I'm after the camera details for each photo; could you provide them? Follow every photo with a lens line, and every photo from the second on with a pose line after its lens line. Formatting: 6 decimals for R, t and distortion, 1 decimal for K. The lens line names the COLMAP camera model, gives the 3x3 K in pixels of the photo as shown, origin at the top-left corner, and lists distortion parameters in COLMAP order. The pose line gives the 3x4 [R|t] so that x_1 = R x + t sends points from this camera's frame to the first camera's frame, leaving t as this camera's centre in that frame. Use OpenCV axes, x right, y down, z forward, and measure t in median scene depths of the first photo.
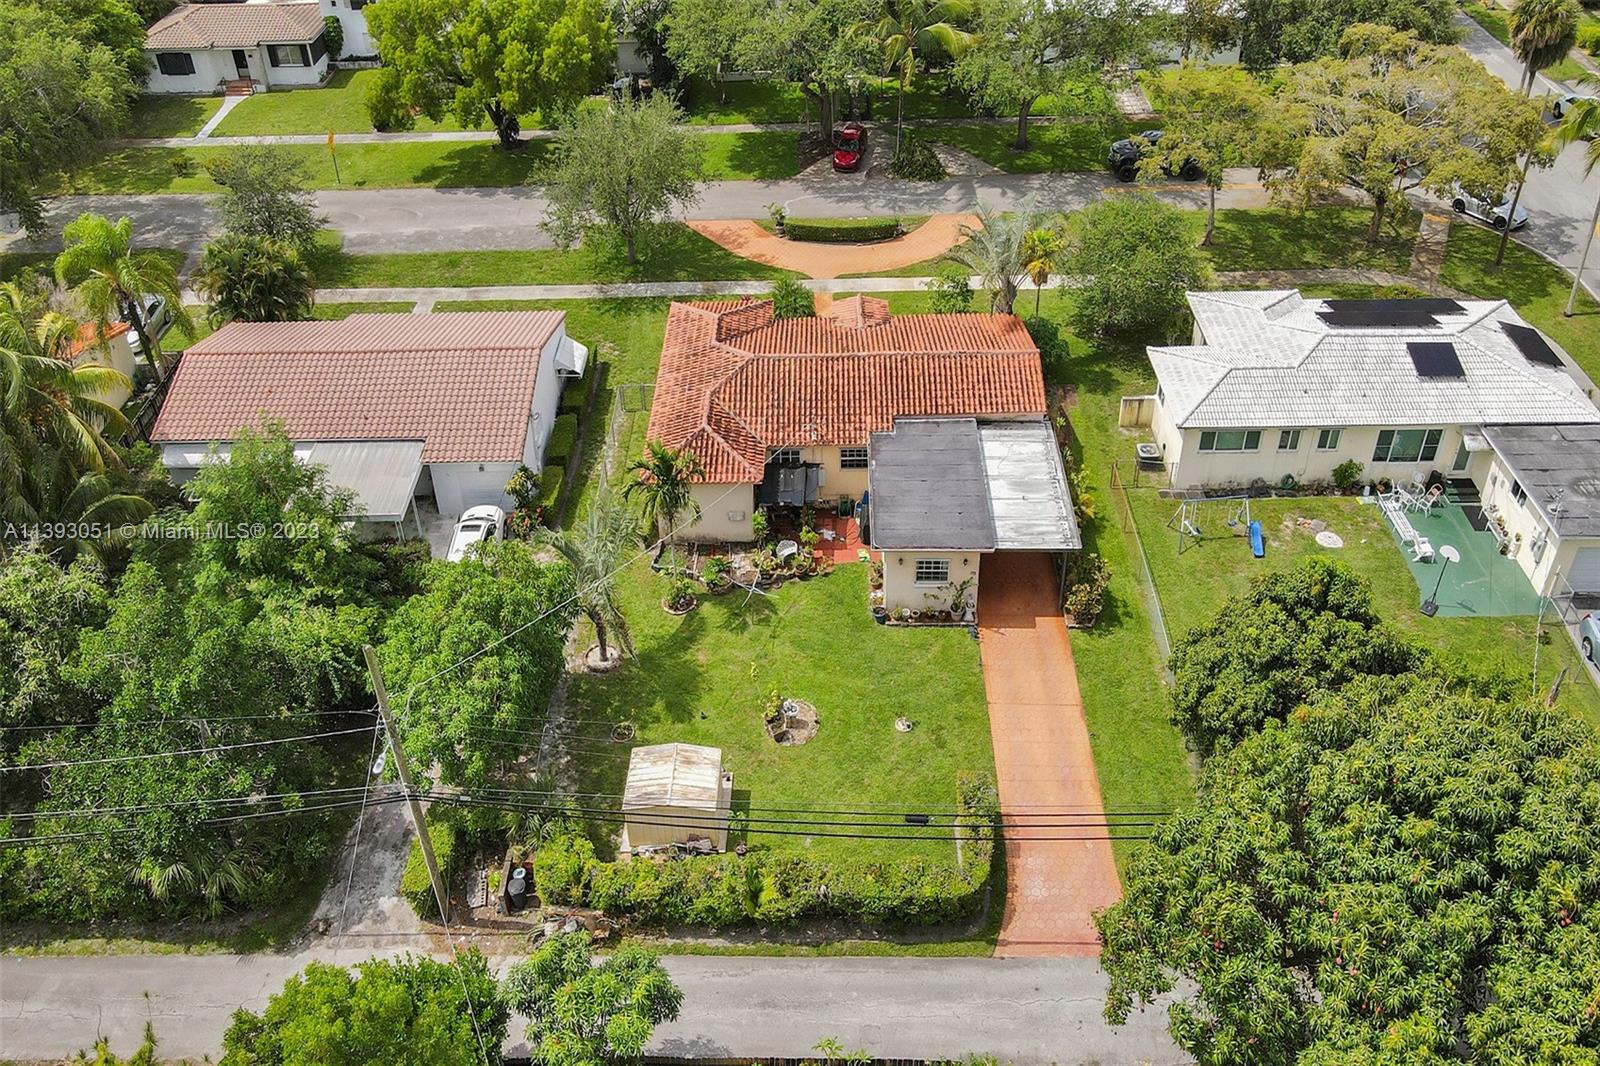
lens RADIAL K [[1051.2, 0, 800.0], [0, 1051.2, 533.0], [0, 0, 1]] dist [0.004197, 0.006573]
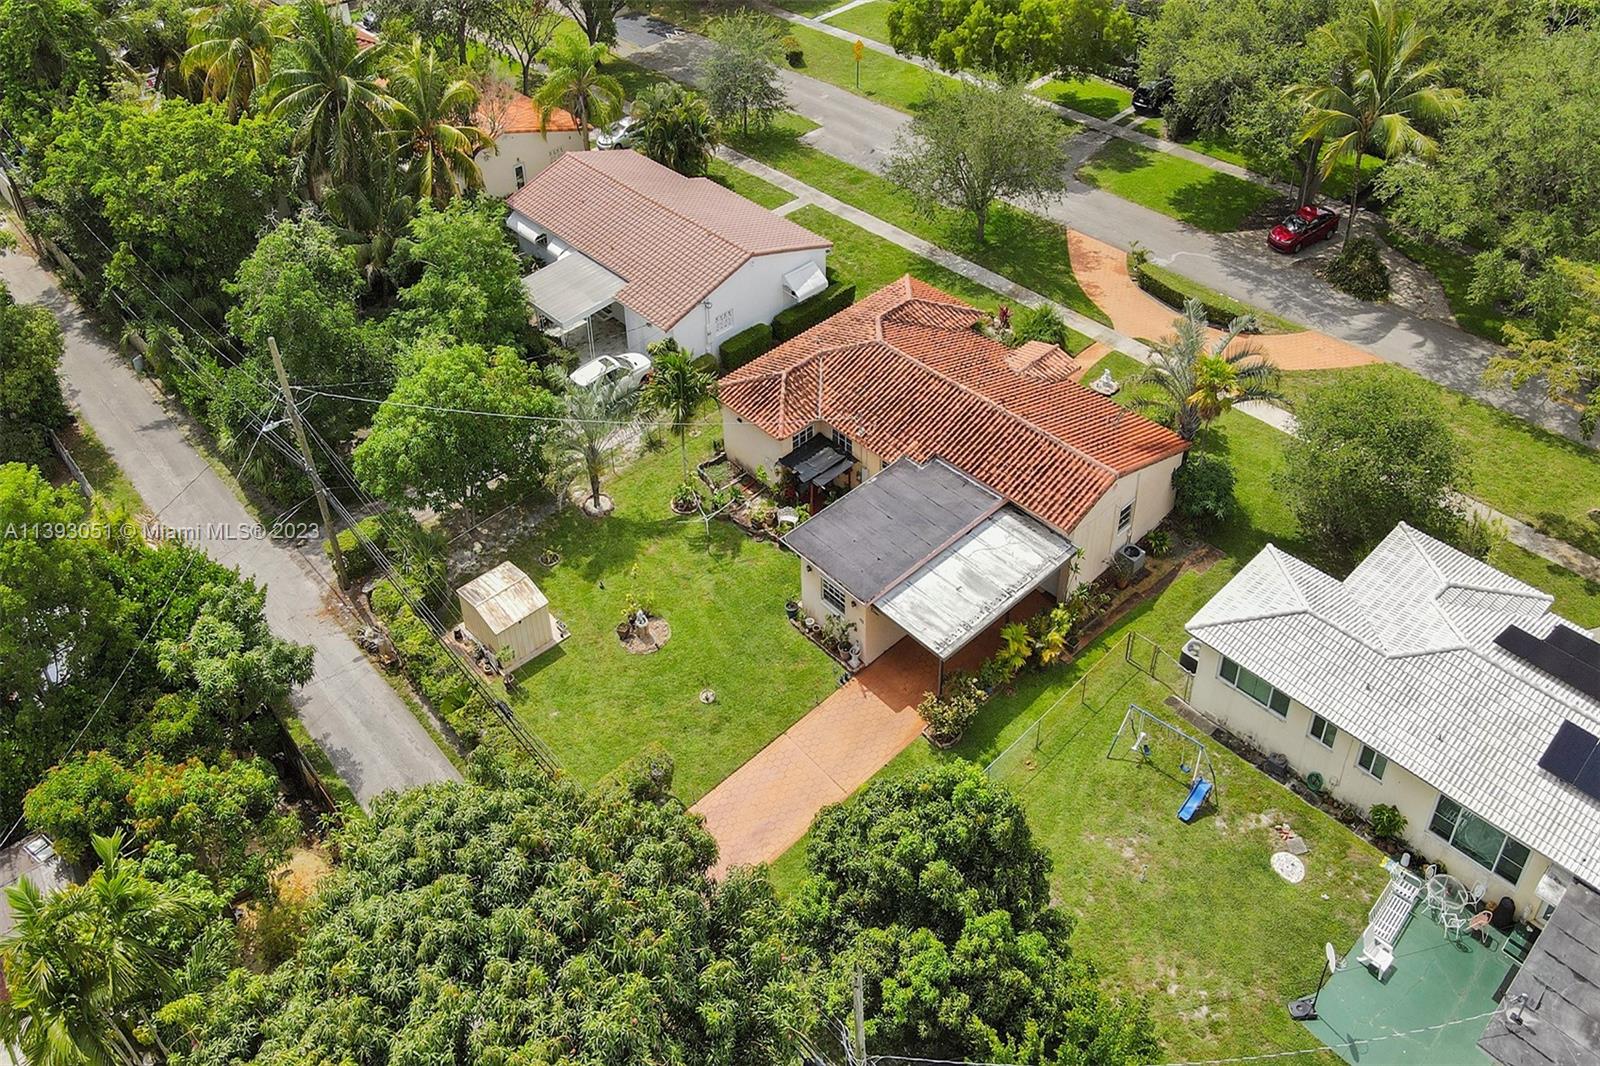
lens RADIAL K [[1055.8, 0, 783.0], [0, 1055.8, 529.9], [0, 0, 1]] dist [-0.003469, 0.001125]
pose [[0.689547, 0.515736, -0.508469, 0.453464], [-0.502787, 0.846207, 0.176459, -0.133804], [0.521277, 0.133975, 0.842806, 0.114050]]
